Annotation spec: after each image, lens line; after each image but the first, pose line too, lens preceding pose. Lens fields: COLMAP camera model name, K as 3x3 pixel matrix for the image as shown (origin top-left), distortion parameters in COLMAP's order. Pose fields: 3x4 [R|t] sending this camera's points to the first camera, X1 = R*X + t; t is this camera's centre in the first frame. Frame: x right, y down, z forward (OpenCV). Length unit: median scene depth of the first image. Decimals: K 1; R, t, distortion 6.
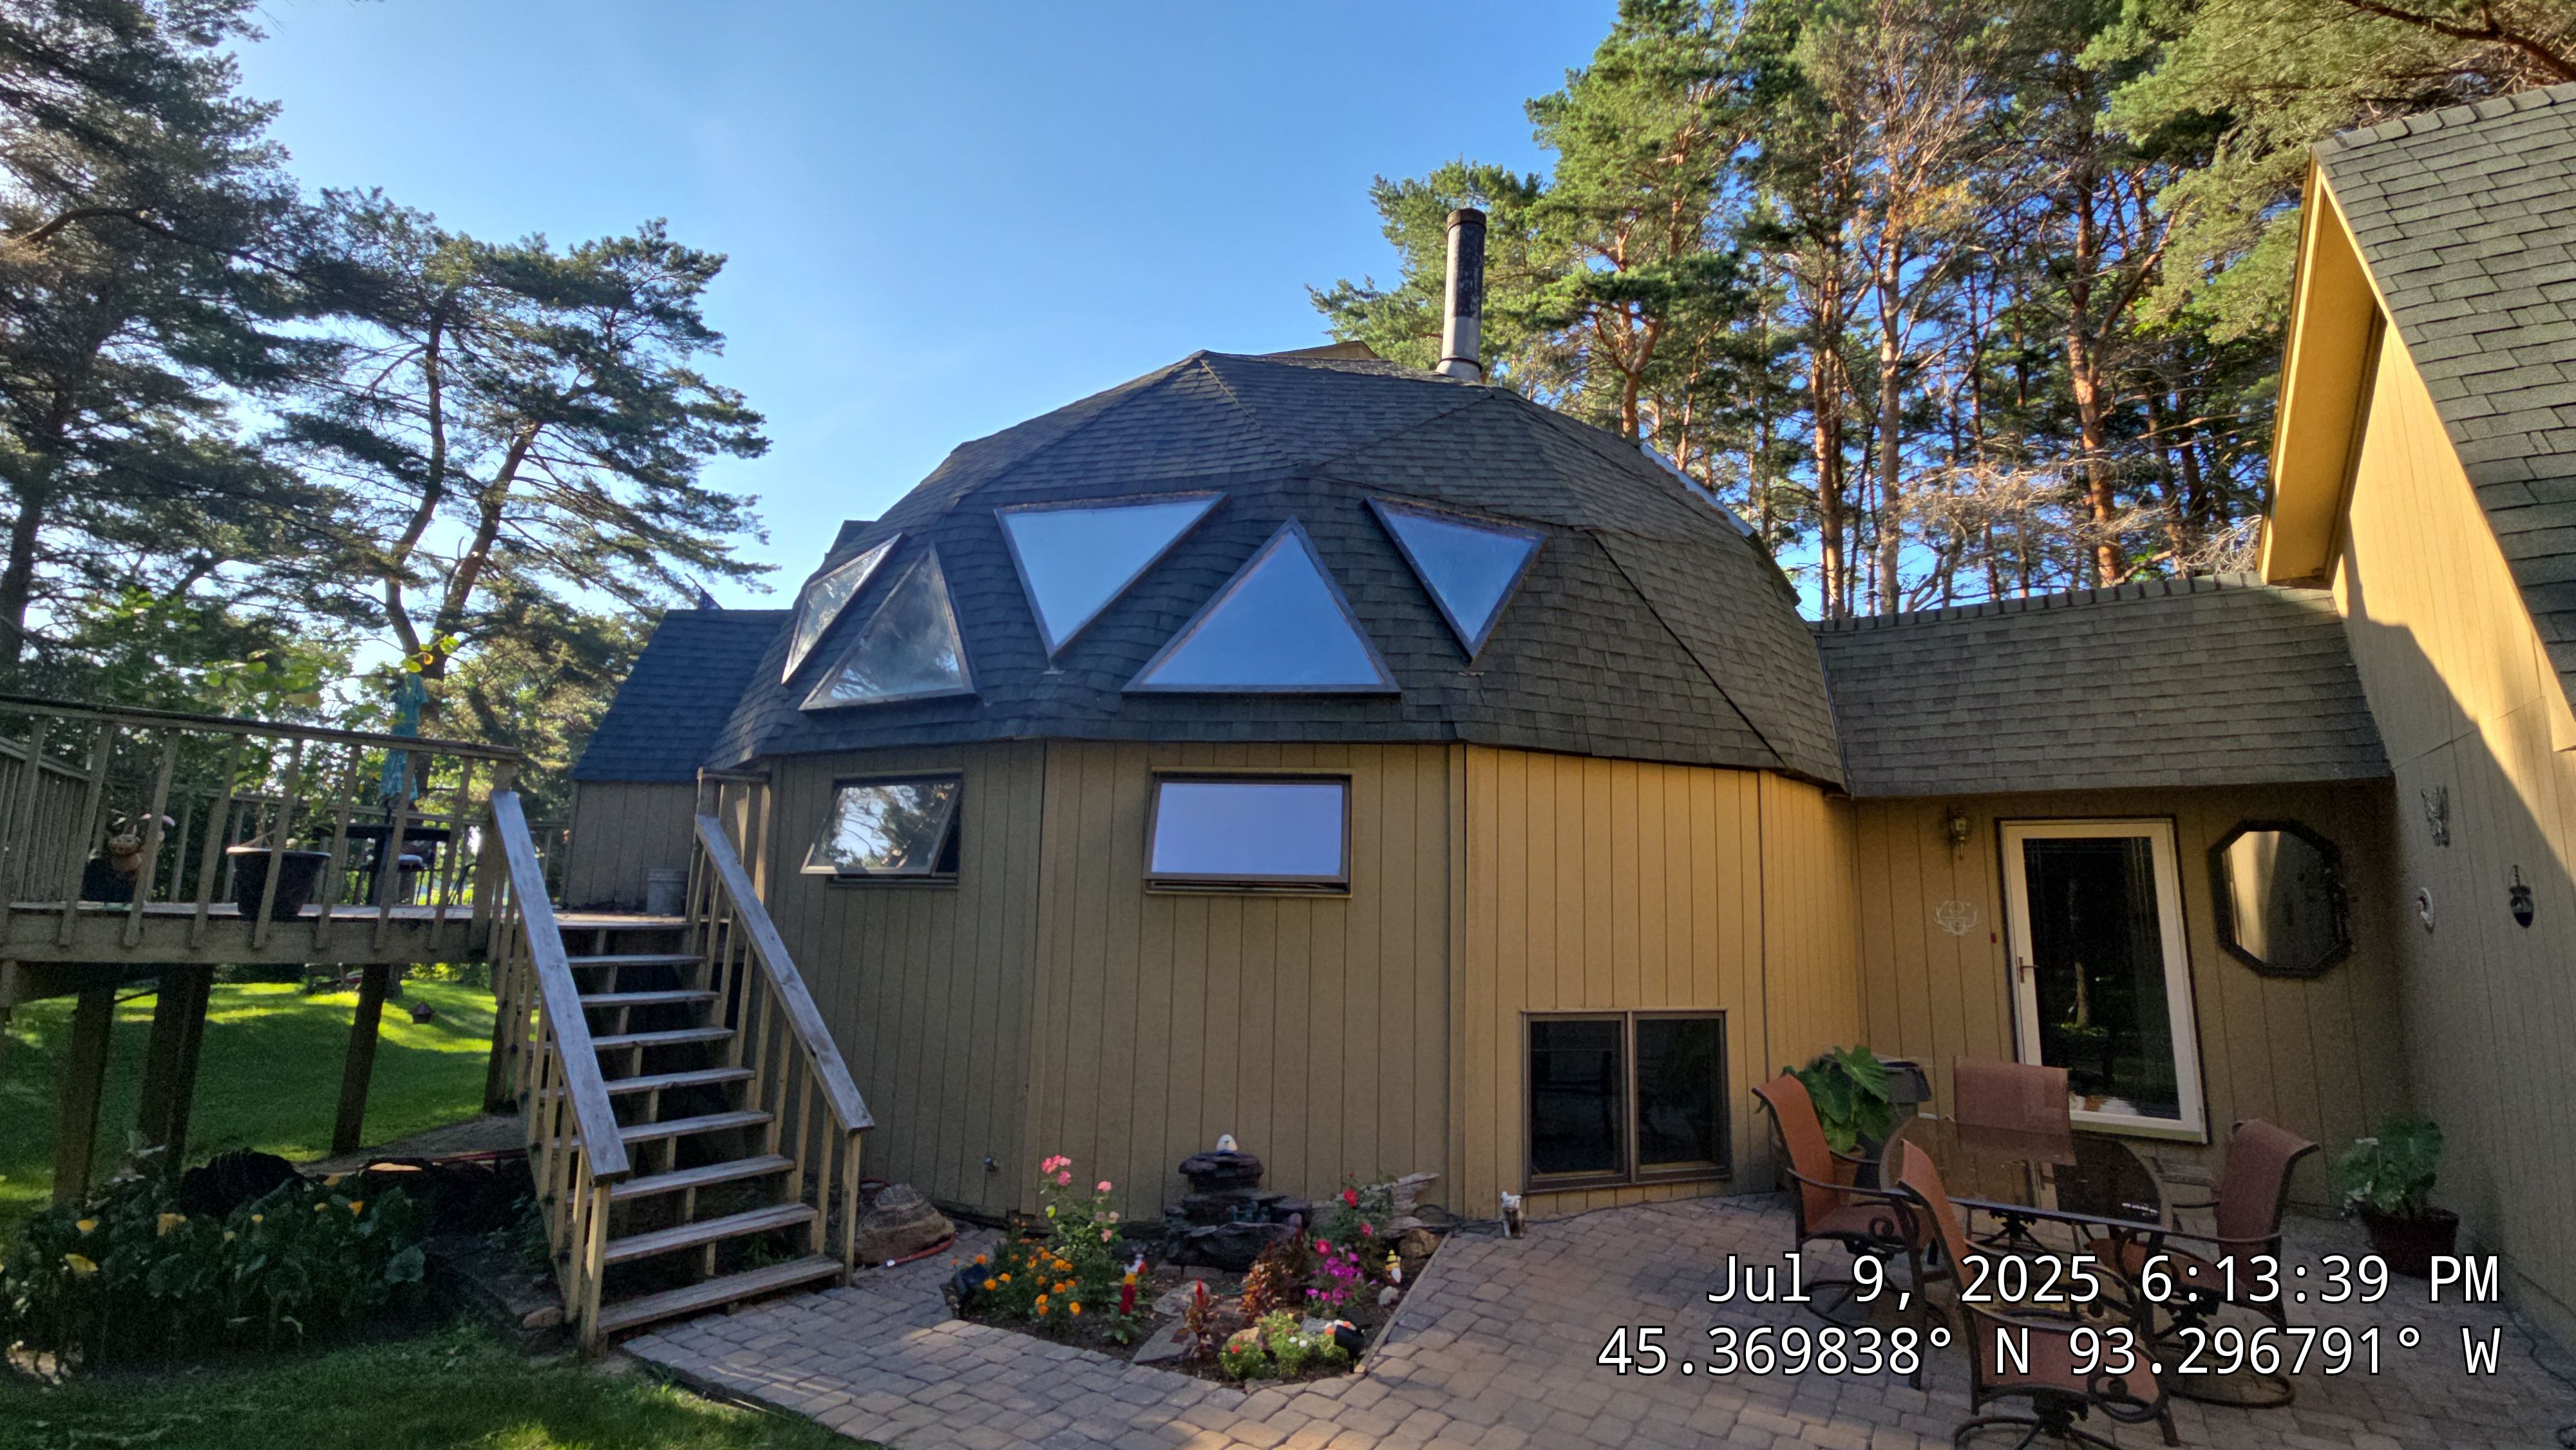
lens RADIAL K [[1031.6, 0, 1288.4], [0, 1031.6, 716.8], [0, 0, 1]] dist [0.000353, -0.000016]
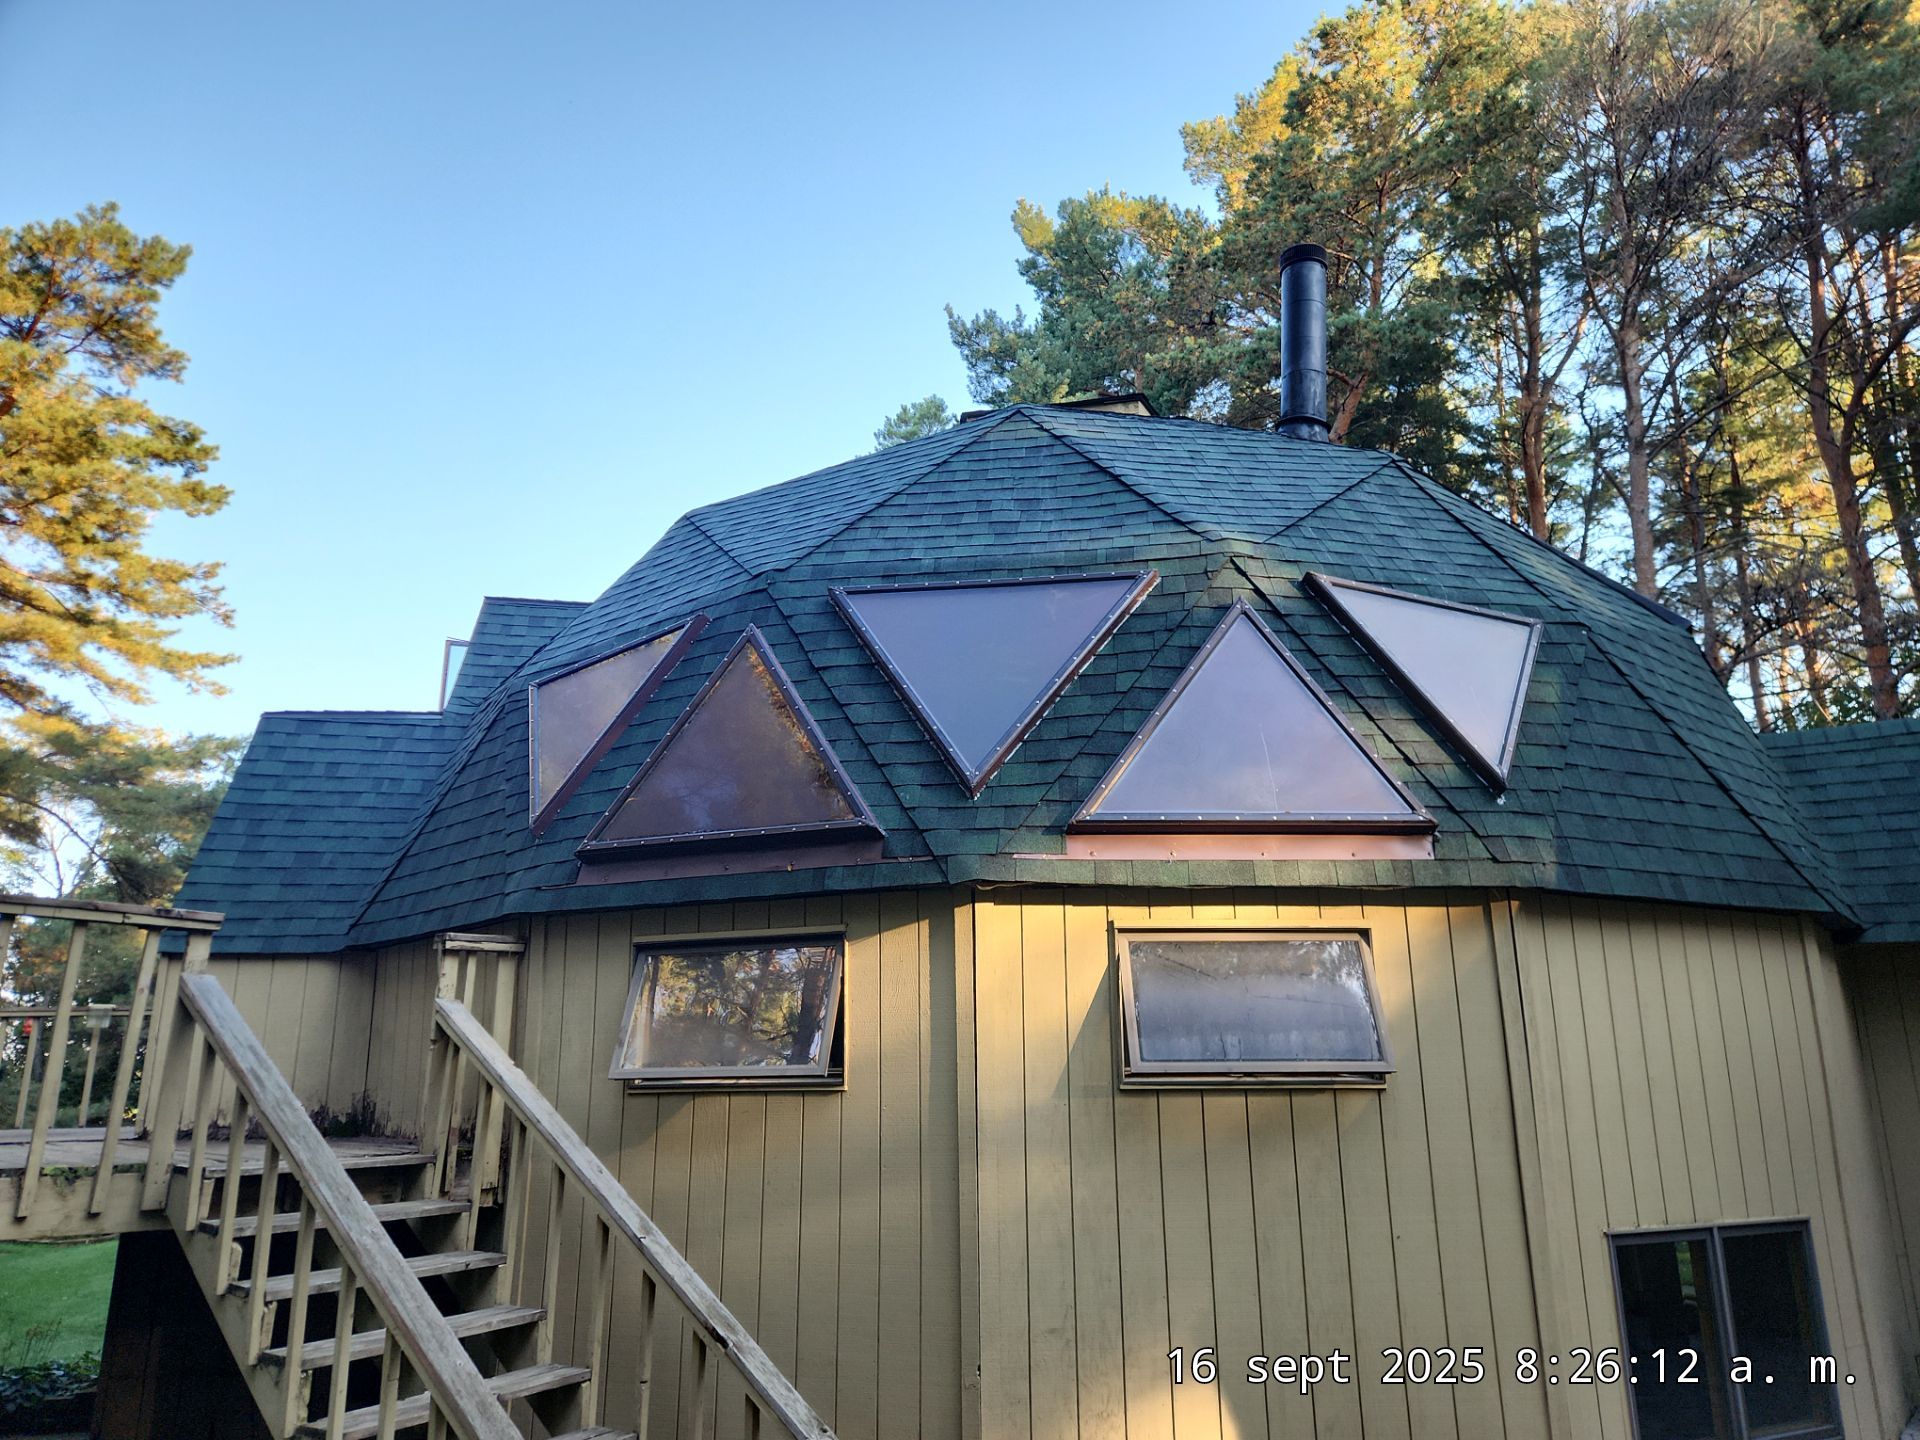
lens RADIAL K [[1274.1, 0, 974.5], [0, 1274.1, 722.9], [0, 0, 1]] dist [0.029864, -0.004027]
pose [[0.992044, 0.001574, 0.125884, -0.307617], [0.011000, 0.995014, -0.099131, -0.004028], [-0.125412, 0.099727, 0.987080, 0.055717]]
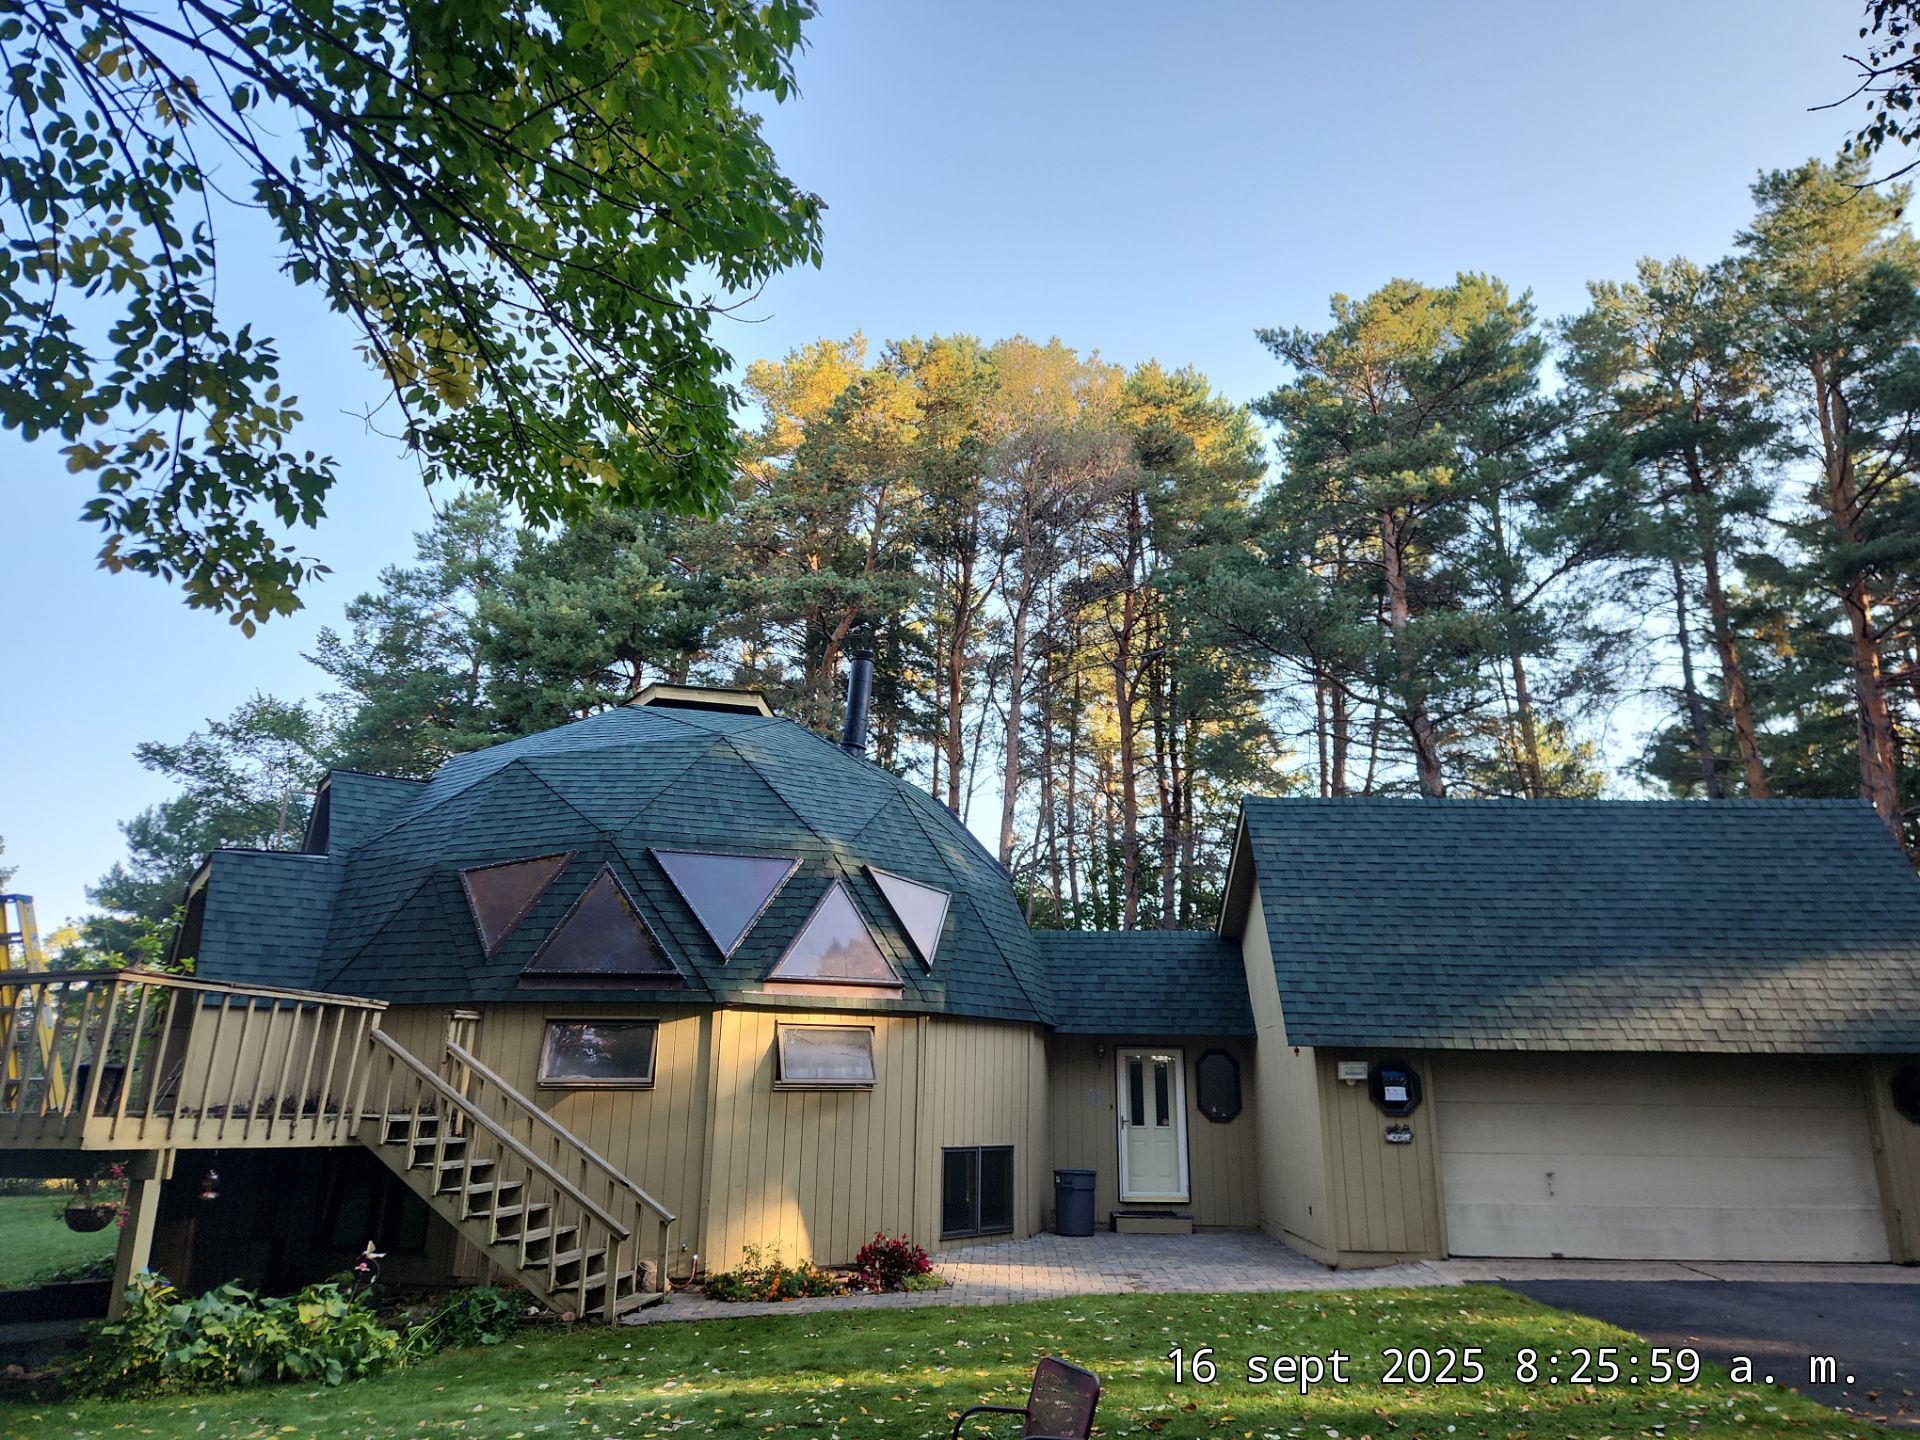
lens RADIAL K [[1278.6, 0, 960.0], [0, 1278.6, 720.0], [0, 0, 1]] dist [0.094551, -0.101193]
pose [[0.838137, 0.137791, 0.527769, -1.006982], [-0.079409, 0.988082, -0.131862, -0.178400], [-0.539649, 0.068609, 0.839090, -1.011696]]
